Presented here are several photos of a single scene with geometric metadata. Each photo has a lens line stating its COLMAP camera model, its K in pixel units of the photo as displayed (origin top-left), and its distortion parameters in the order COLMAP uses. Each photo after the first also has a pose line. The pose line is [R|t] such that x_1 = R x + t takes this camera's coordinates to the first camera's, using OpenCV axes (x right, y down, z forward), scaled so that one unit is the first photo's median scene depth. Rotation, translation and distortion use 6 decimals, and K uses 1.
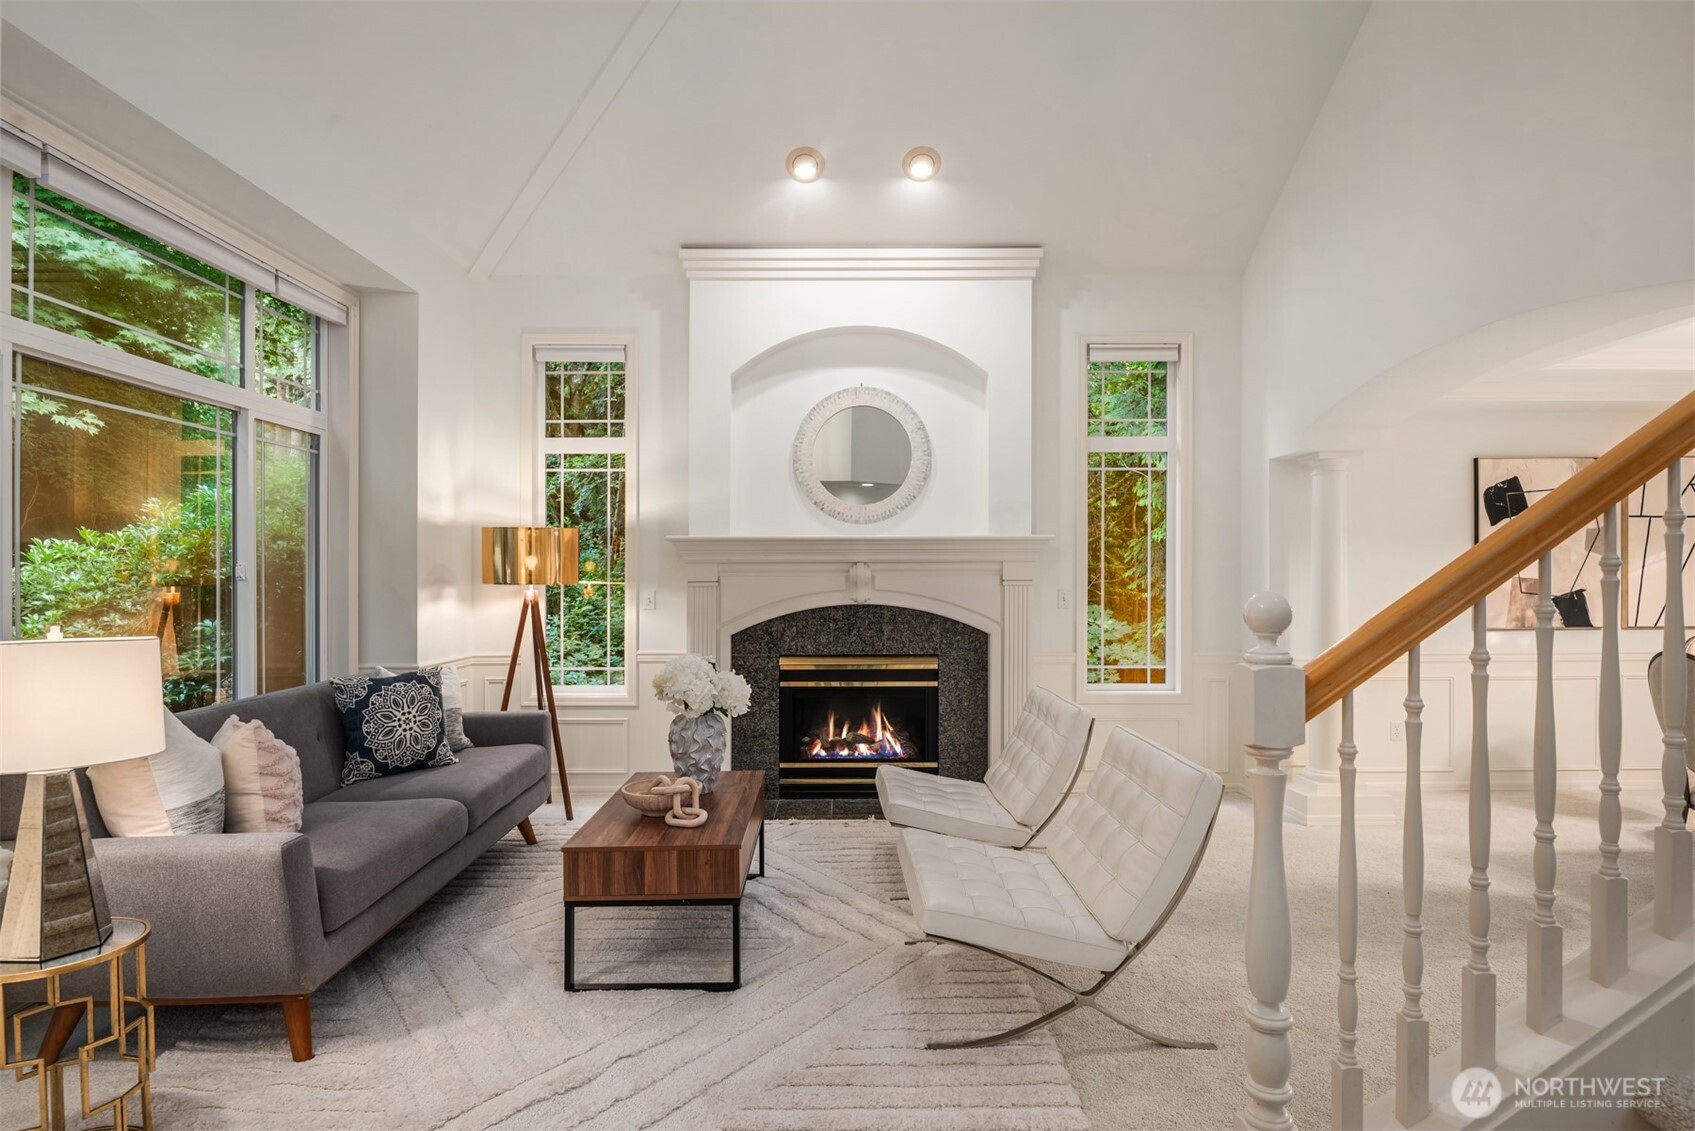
lens RADIAL K [[924.9, 0, 842.4], [0, 924.9, 592.8], [0, 0, 1]] dist [-0.002767, -0.002449]
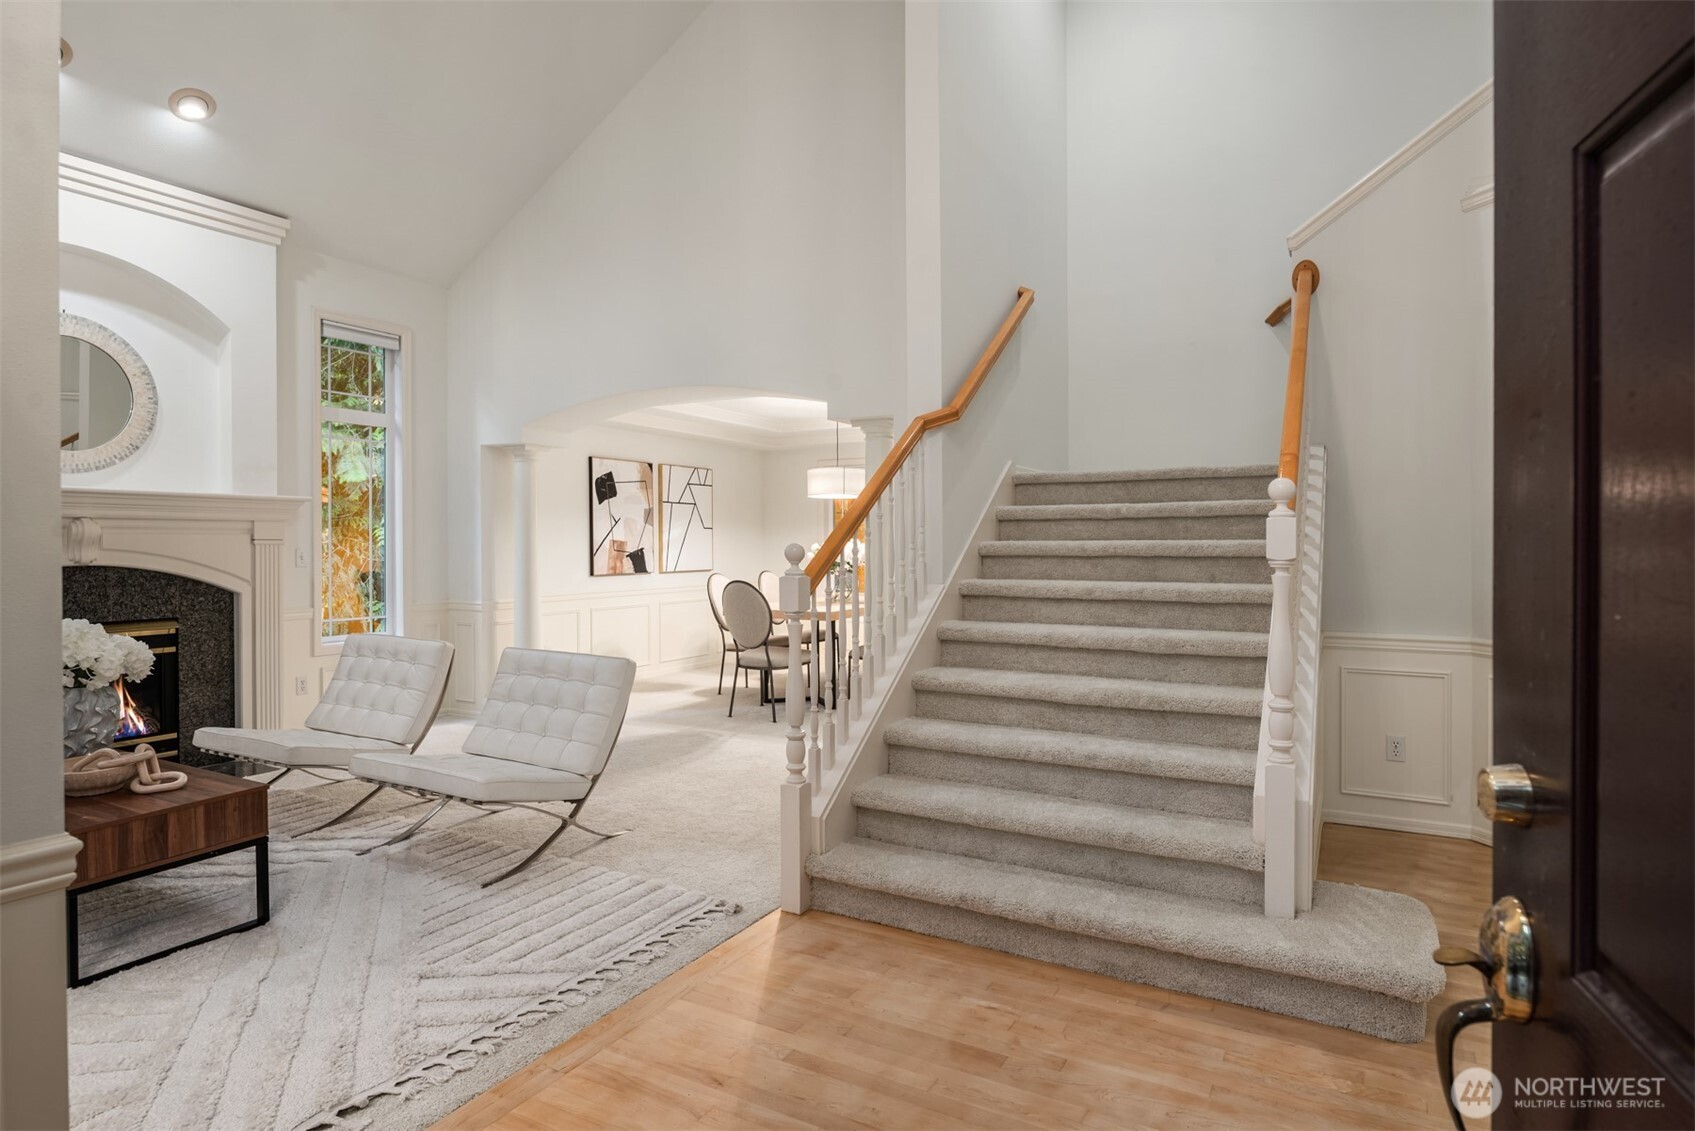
lens RADIAL K [[924.9, 0, 844.4], [0, 924.9, 556.7], [0, 0, 1]] dist [-0.002767, -0.002449]
pose [[0.488698, -0.009231, 0.872404, -0.388069], [0.010172, 0.999936, 0.004883, 0.007088], [-0.872394, 0.006488, 0.488761, -0.051666]]
